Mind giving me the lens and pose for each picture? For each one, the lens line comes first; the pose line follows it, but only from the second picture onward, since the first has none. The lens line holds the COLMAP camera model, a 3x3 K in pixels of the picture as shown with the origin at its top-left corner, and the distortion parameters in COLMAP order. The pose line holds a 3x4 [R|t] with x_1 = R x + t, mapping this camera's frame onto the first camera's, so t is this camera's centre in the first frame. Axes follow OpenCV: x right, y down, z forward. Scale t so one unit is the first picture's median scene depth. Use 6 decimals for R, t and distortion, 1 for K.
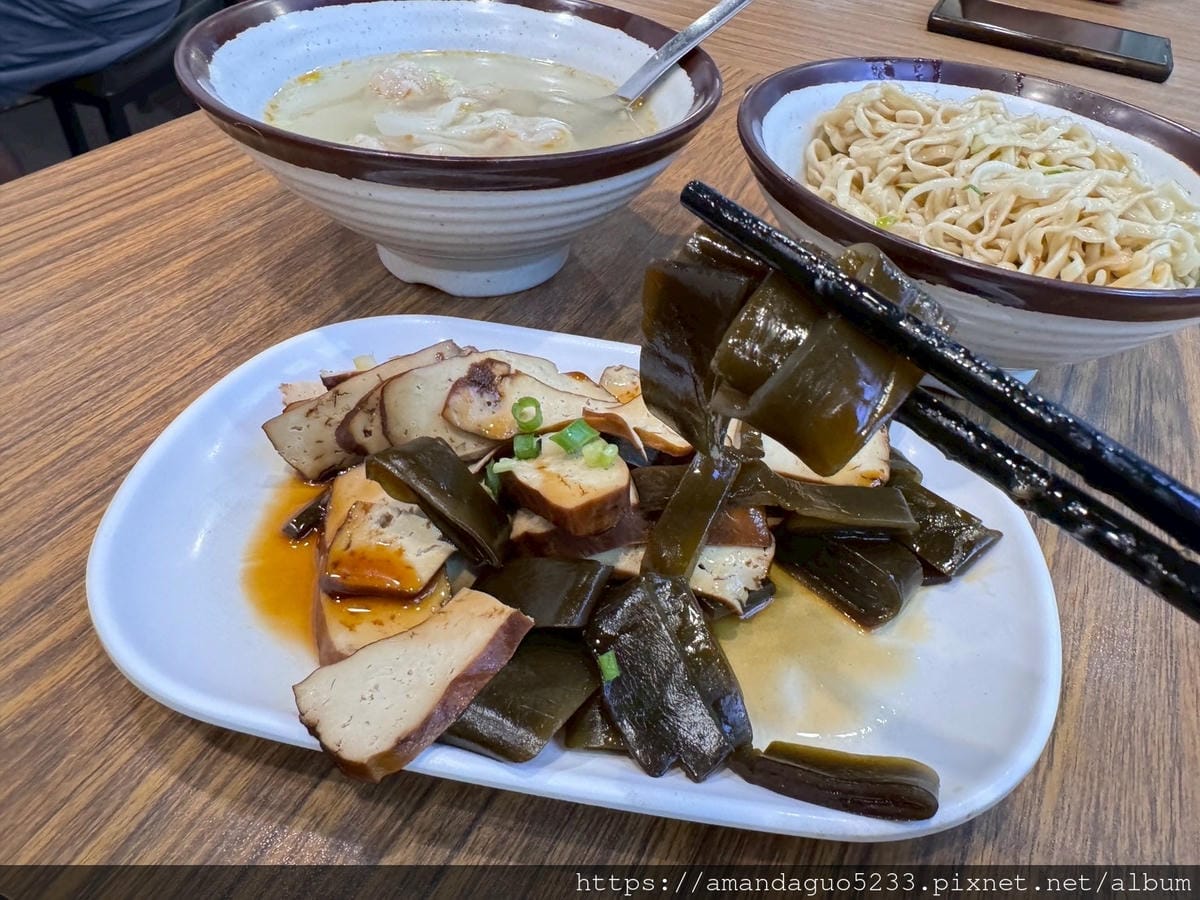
lens RADIAL K [[857.3, 0, 671.7], [0, 857.3, 444.3], [0, 0, 1]] dist [-0.004525, 0.005103]
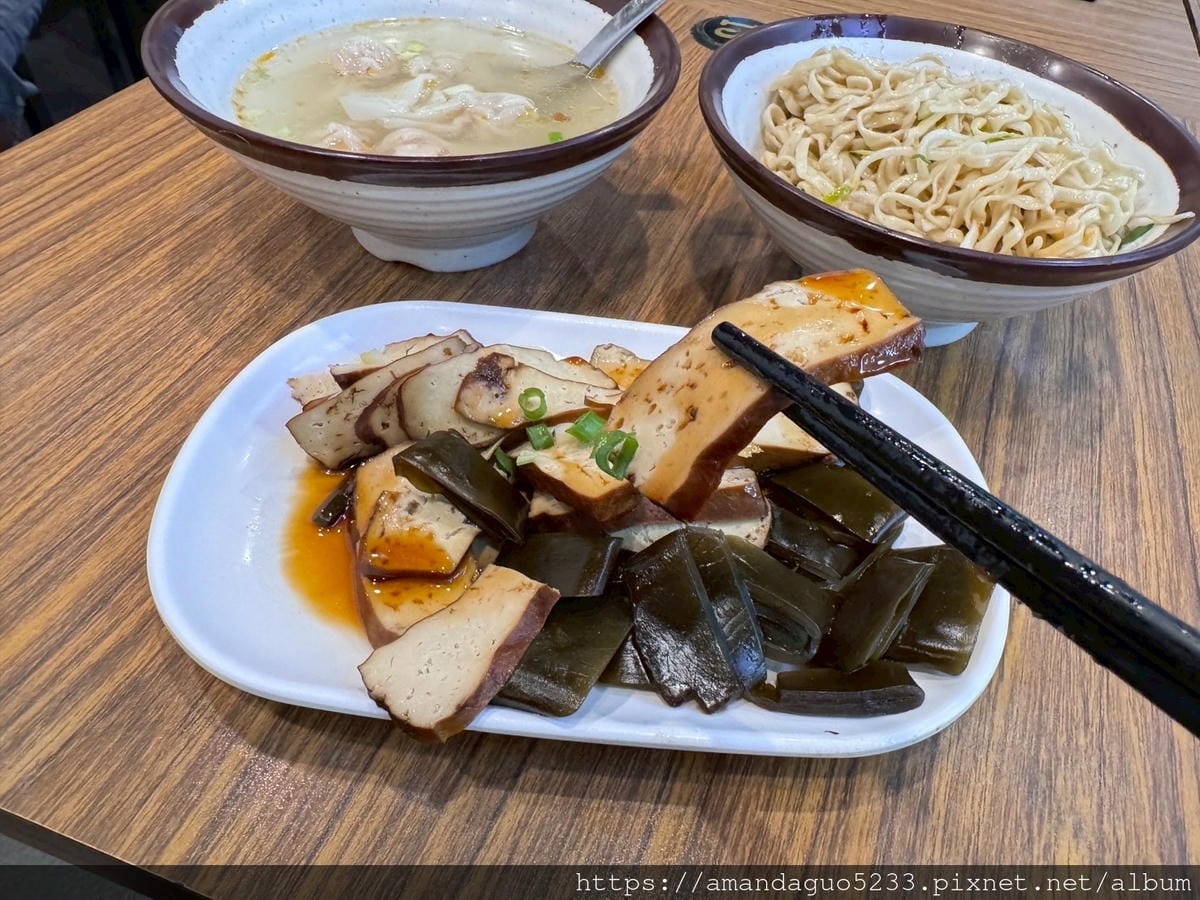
lens RADIAL K [[857.3, 0, 671.7], [0, 857.3, 444.3], [0, 0, 1]] dist [-0.004525, 0.005103]
pose [[0.996551, -0.059975, 0.057344, -0.045718], [0.053928, 0.993349, 0.101732, -0.068327], [-0.063064, -0.098288, 0.993158, -0.086678]]
